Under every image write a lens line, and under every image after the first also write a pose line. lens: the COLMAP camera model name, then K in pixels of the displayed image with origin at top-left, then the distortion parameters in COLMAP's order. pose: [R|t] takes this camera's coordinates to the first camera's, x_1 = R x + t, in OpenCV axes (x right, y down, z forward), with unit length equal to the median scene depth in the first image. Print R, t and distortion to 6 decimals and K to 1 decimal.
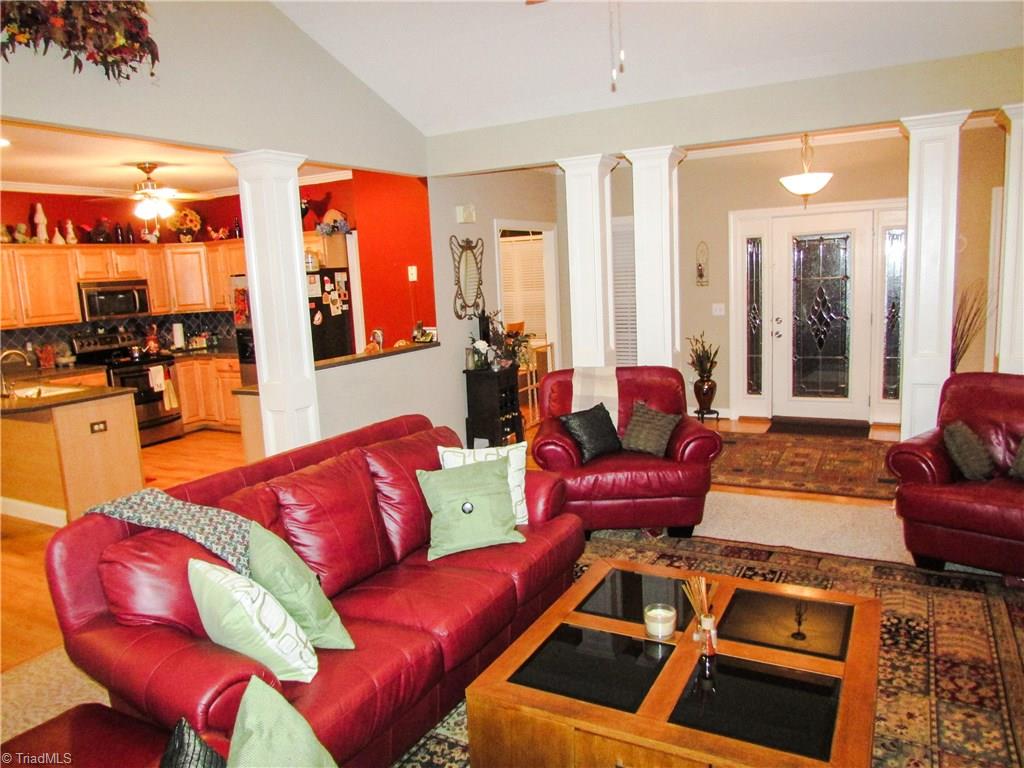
lens RADIAL K [[727.1, 0, 512.0], [0, 727.1, 384.0], [0, 0, 1]] dist [-0.030016, -0.000477]
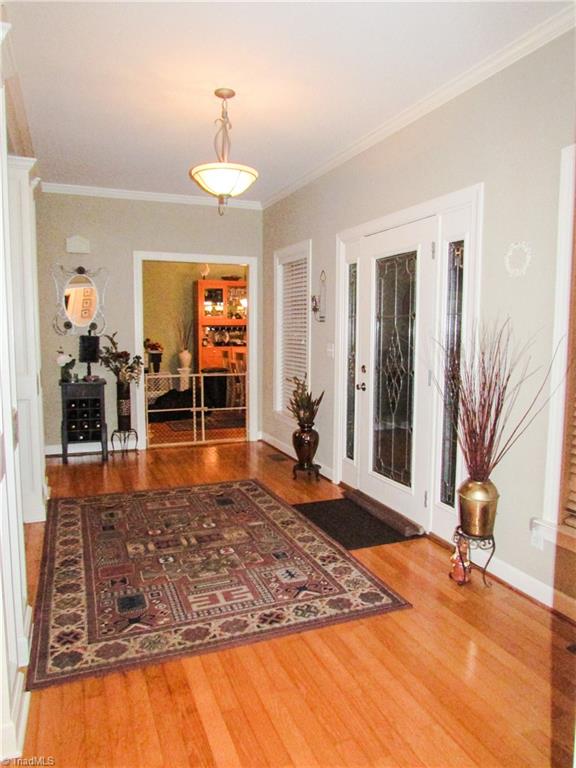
lens RADIAL K [[548.8, 0, 288.0], [0, 548.8, 384.0], [0, 0, 1]] dist [-0.033379, 0.010797]
pose [[0.765381, 0.121603, -0.631985, 0.670754], [-0.139090, 0.990034, 0.022049, -0.072249], [0.628368, 0.071026, 0.774667, 0.489009]]
